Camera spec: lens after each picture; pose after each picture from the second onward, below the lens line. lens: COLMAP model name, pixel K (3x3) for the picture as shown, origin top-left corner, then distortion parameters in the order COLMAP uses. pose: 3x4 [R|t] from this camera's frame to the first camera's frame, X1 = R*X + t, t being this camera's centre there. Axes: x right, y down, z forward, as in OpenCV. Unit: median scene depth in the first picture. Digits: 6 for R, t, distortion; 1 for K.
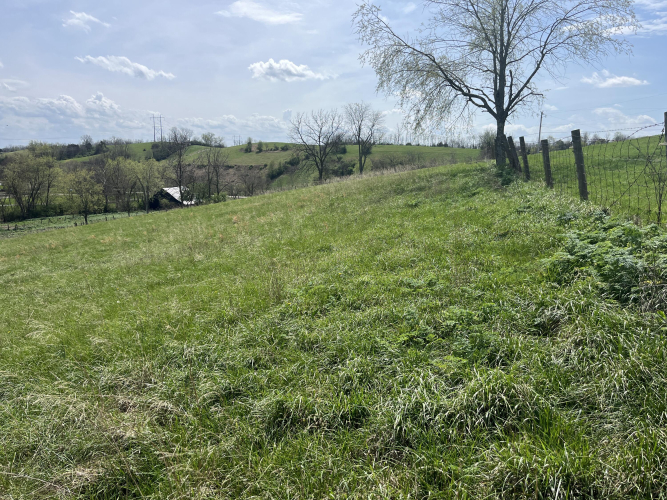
lens RADIAL K [[506.8, 0, 333.5], [0, 506.8, 250.0], [0, 0, 1]] dist [0.045805, -0.062316]
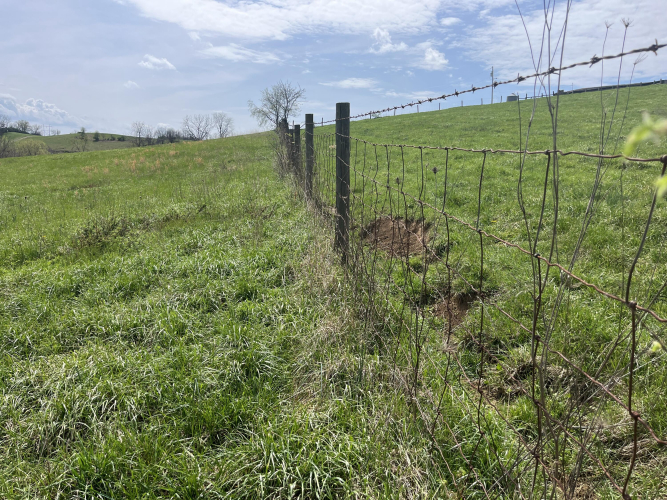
lens RADIAL K [[506.8, 0, 333.5], [0, 506.8, 250.0], [0, 0, 1]] dist [0.045805, -0.062316]
pose [[0.935533, -0.015196, 0.352913, -0.045418], [0.017868, 0.999831, -0.004315, 0.048764], [-0.352788, 0.010343, 0.935646, -0.187731]]
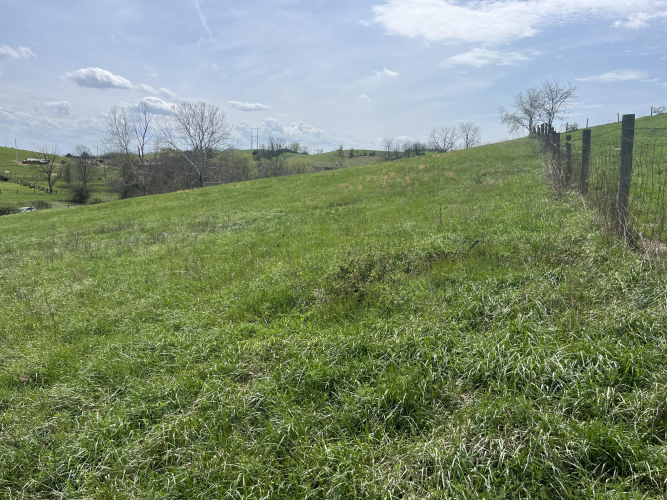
lens RADIAL K [[506.8, 0, 333.5], [0, 506.8, 250.0], [0, 0, 1]] dist [0.045805, -0.062316]
pose [[0.994531, 0.029626, -0.100157, -0.046097], [-0.031788, 0.999293, -0.020057, 0.047236], [0.099492, 0.023131, 0.994770, -0.182175]]
